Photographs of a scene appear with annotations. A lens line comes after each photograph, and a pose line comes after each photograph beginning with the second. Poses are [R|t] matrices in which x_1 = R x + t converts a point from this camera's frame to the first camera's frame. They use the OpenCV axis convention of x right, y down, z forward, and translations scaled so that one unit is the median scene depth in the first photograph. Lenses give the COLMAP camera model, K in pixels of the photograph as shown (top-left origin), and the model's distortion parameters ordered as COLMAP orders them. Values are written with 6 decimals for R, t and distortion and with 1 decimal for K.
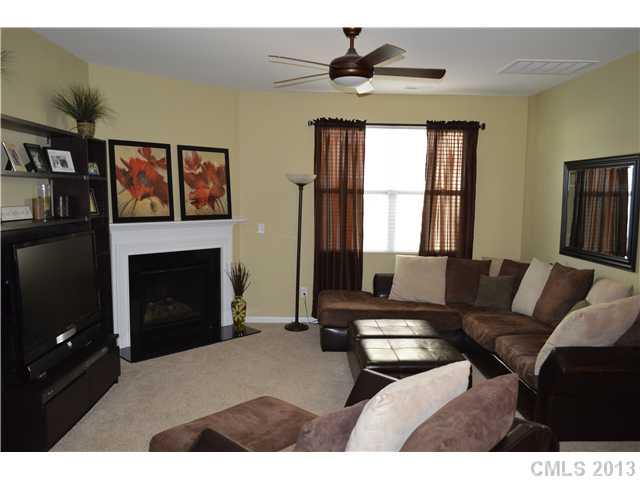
lens RADIAL K [[508.1, 0, 320.0], [0, 508.1, 240.0], [0, 0, 1]] dist [-0.002789, -0.003288]
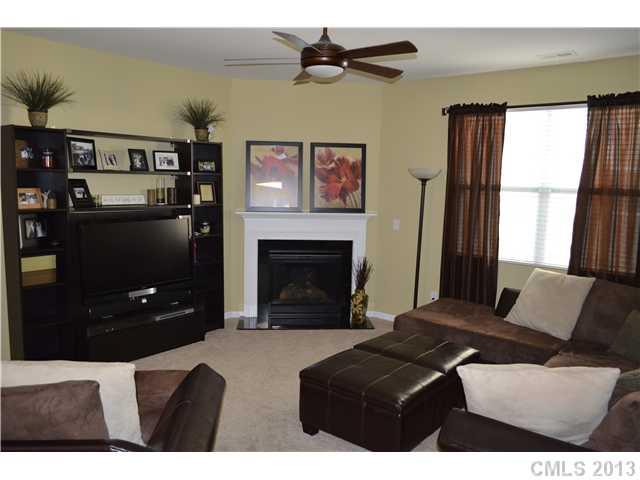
lens RADIAL K [[508.1, 0, 320.0], [0, 508.1, 240.0], [0, 0, 1]] dist [-0.002789, -0.003288]
pose [[0.759466, 0.082640, -0.645277, 0.424085], [-0.073284, 0.996453, 0.041362, -0.024015], [0.646407, 0.015876, 0.762828, 0.175079]]
